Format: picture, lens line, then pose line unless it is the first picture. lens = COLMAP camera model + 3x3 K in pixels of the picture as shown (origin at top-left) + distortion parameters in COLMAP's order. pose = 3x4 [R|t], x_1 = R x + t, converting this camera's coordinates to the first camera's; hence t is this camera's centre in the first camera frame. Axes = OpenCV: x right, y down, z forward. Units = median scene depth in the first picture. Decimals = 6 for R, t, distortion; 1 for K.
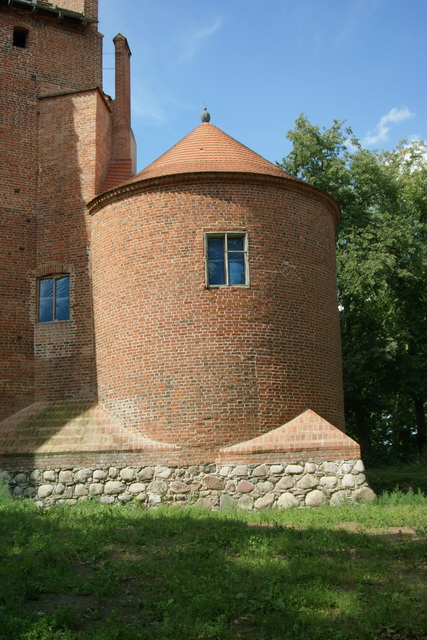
lens RADIAL K [[790.1, 0, 213.5], [0, 790.1, 320.0], [0, 0, 1]] dist [-0.222192, 0.370451]
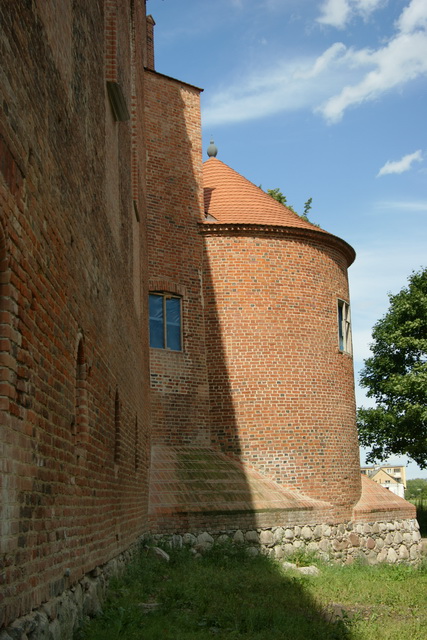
lens RADIAL K [[892.3, 0, 213.5], [0, 892.3, 320.0], [0, 0, 1]] dist [-0.116625, 0.003988]
pose [[0.546057, 0.188680, 0.816224, -1.062859], [-0.160565, 0.979816, -0.119077, 0.084550], [-0.822217, -0.066034, 0.565331, 0.473700]]
